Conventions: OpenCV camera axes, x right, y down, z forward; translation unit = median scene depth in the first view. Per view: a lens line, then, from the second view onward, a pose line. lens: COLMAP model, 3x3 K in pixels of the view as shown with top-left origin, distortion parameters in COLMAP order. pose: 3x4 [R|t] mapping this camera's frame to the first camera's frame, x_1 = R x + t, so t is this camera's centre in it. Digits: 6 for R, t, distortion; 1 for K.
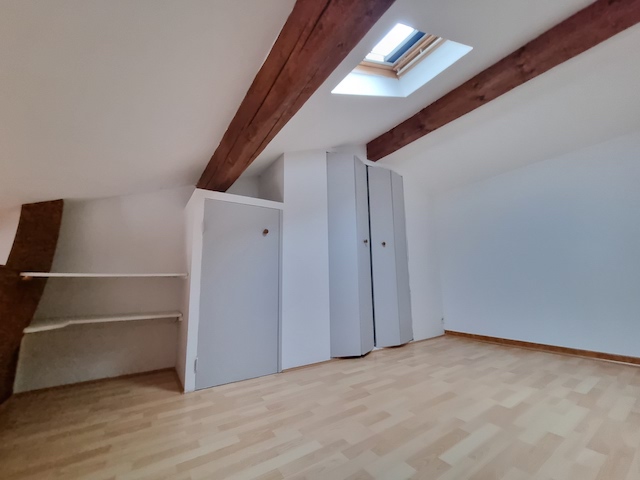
lens RADIAL K [[260.8, 0, 317.9], [0, 260.8, 244.0], [0, 0, 1]] dist [-0.002182, 0.000098]
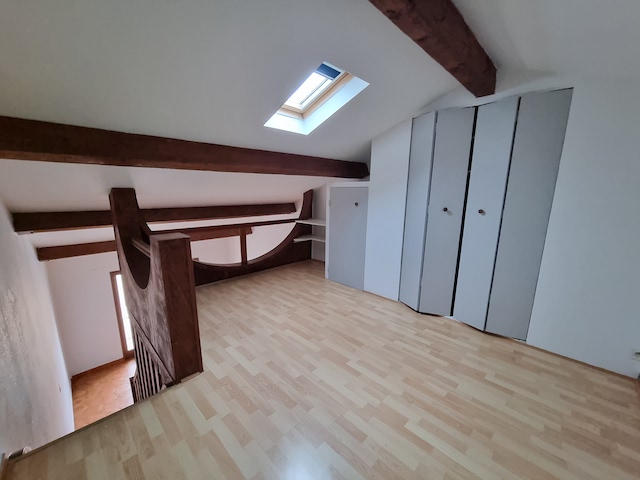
lens RADIAL K [[260.8, 0, 317.9], [0, 260.8, 244.0], [0, 0, 1]] dist [-0.002182, 0.000098]
pose [[0.192654, 0.215506, -0.957310, 1.592970], [0.134115, 0.960647, 0.243248, -0.280780], [0.972058, -0.175253, 0.156170, 0.628452]]
